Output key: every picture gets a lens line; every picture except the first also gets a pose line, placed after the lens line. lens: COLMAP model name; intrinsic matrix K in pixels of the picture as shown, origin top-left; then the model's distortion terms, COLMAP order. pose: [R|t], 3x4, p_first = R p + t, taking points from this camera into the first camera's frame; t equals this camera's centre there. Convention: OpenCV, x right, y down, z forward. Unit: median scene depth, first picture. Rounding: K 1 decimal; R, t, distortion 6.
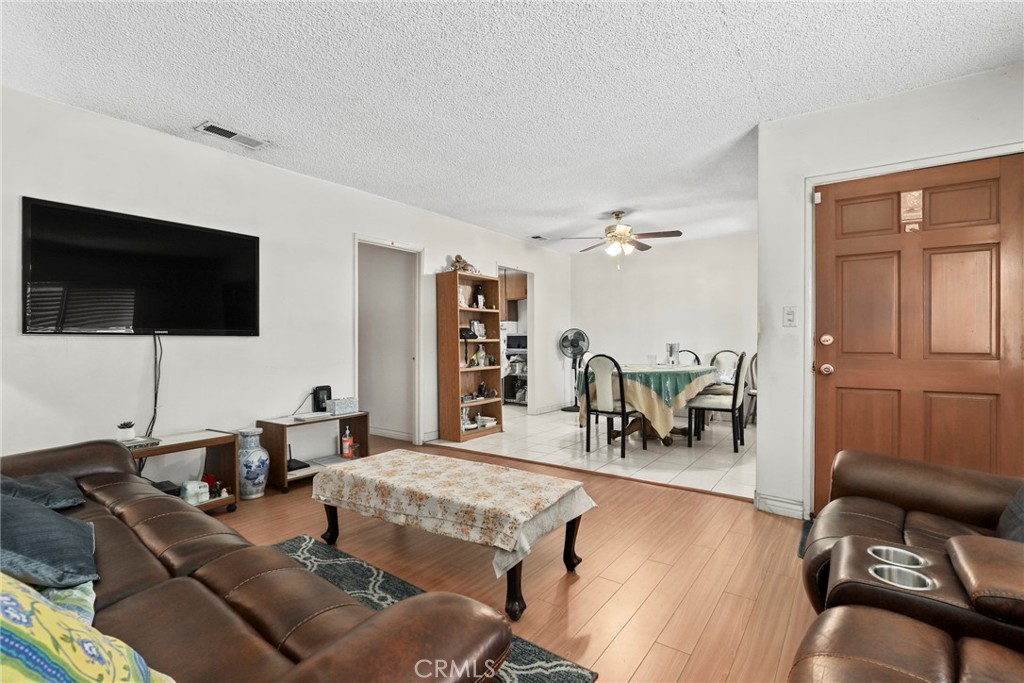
lens RADIAL K [[474.0, 0, 510.7], [0, 474.0, 342.8], [0, 0, 1]] dist [-0.003797, 0.000160]
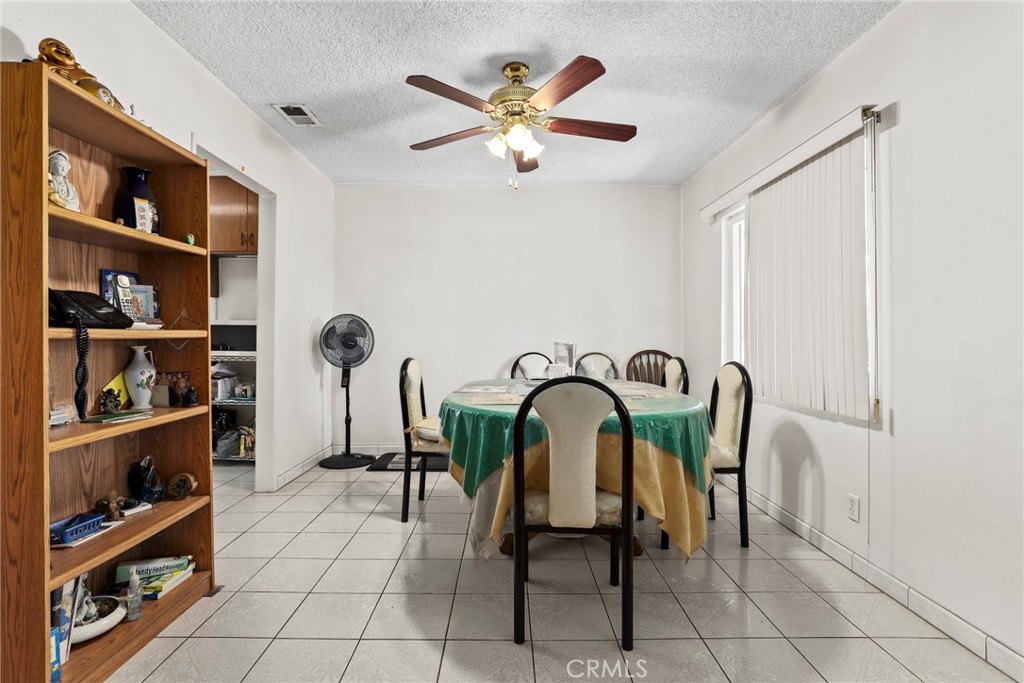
lens RADIAL K [[474.0, 0, 509.5], [0, 474.0, 331.9], [0, 0, 1]] dist [-0.003797, 0.000160]
pose [[0.805290, 0.010830, 0.592783, -0.051999], [-0.003520, 0.999903, -0.013486, -0.002699], [-0.592871, 0.008774, 0.805250, 0.583558]]
